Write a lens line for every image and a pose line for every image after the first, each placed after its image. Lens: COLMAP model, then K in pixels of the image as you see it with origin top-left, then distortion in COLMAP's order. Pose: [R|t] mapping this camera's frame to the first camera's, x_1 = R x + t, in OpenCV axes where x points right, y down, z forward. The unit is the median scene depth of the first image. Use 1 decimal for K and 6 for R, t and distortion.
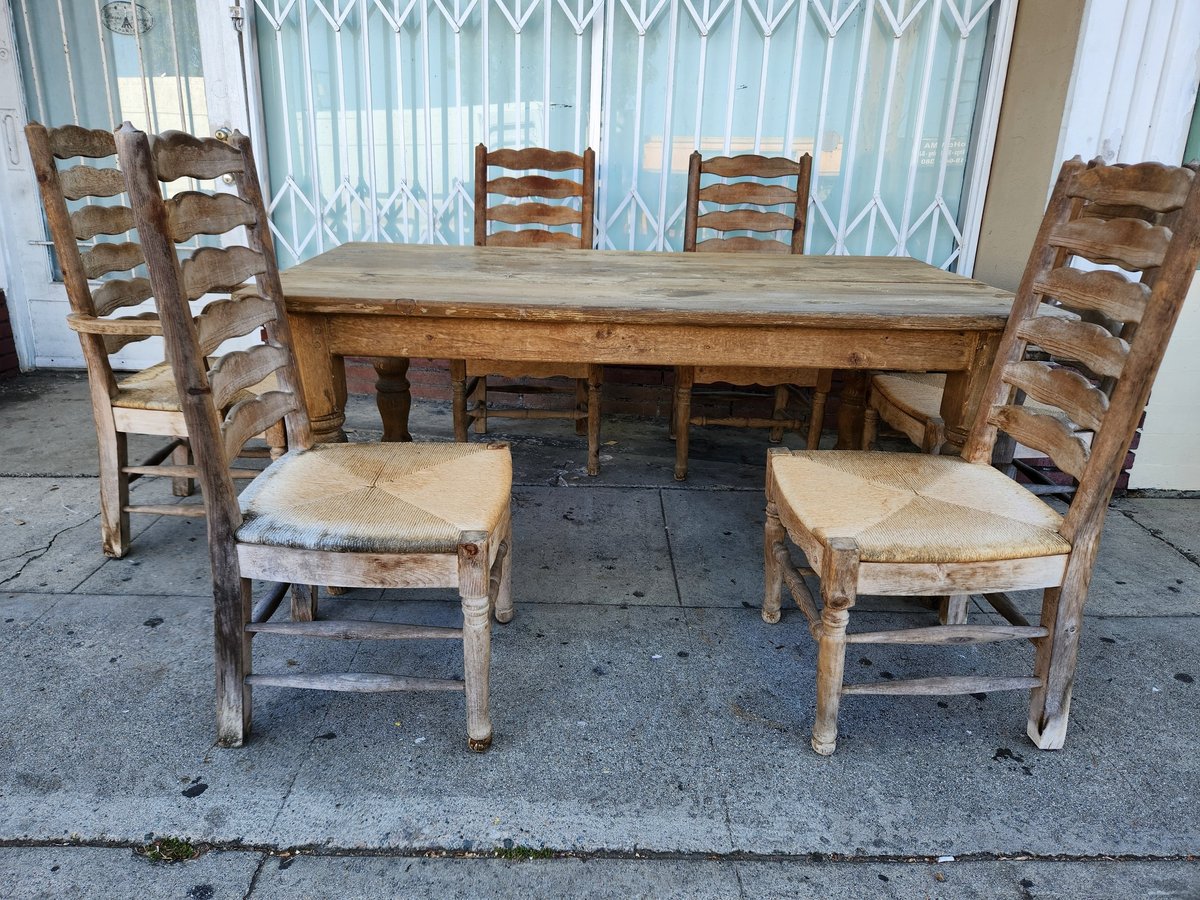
lens RADIAL K [[814.7, 0, 597.8], [0, 814.7, 440.9], [0, 0, 1]] dist [0.059207, -0.054084]
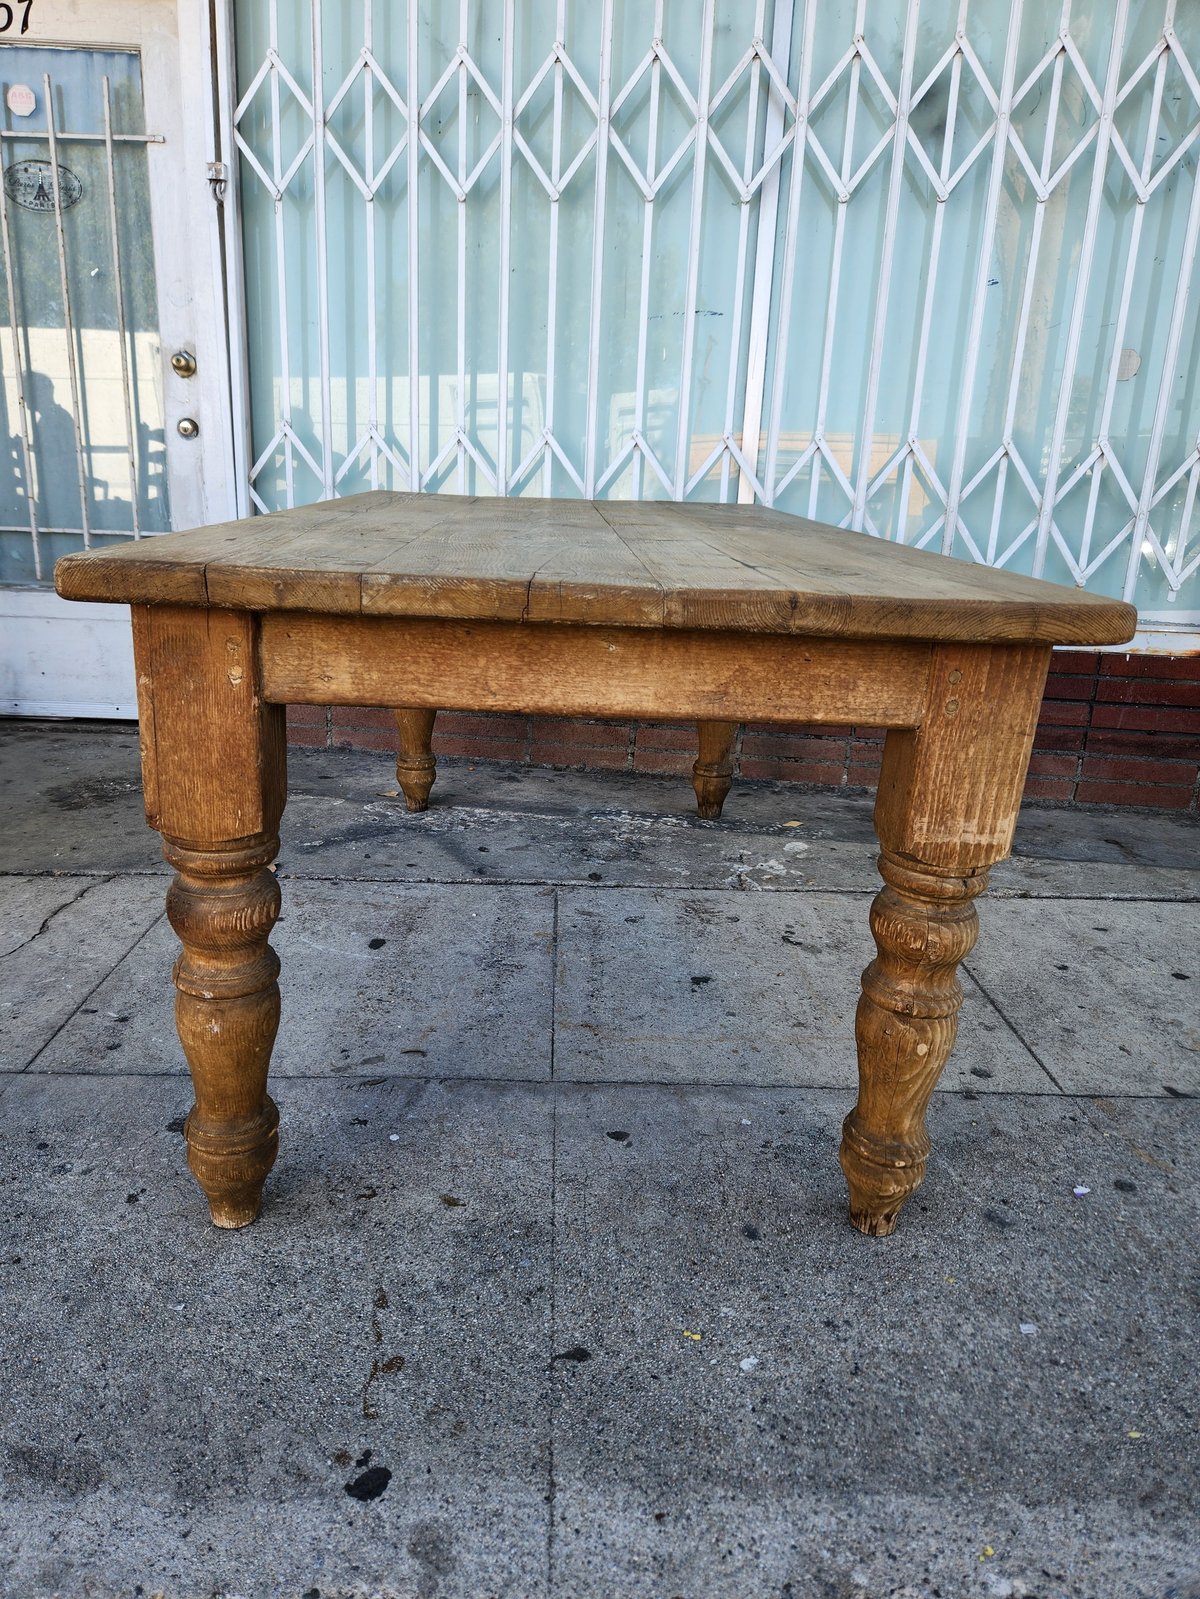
lens RADIAL K [[1083.1, 0, 581.2], [0, 1083.1, 800.7], [0, 0, 1]] dist [0.073726, -0.060918]
pose [[0.999882, 0.000992, 0.015357, -0.263116], [-0.000494, 0.999475, -0.032389, 0.019228], [-0.015381, 0.032377, 0.999357, 0.220675]]
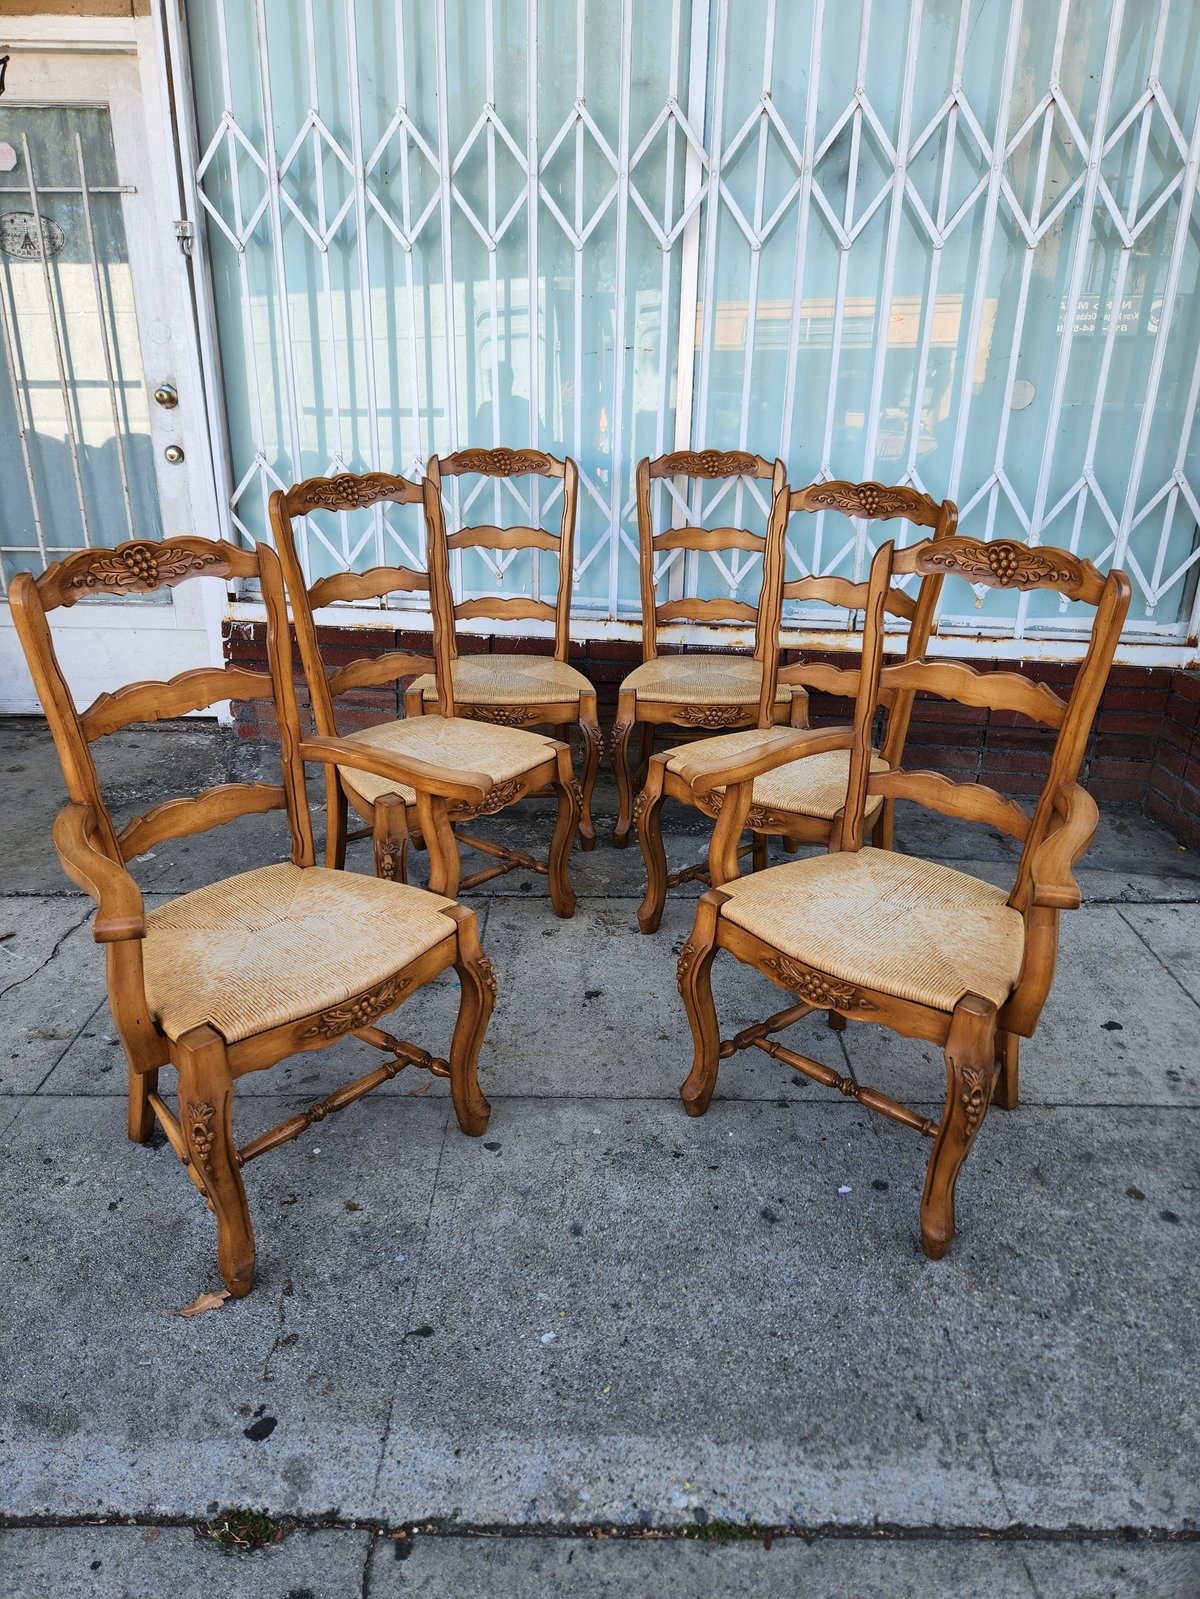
lens RADIAL K [[1082.9, 0, 592.3], [0, 1082.9, 785.2], [0, 0, 1]] dist [0.071308, -0.058314]
pose [[0.999705, -0.014931, -0.019156, -0.118327], [0.016043, 0.998110, 0.059319, -0.143906], [0.018234, -0.059608, 0.998055, 0.043257]]
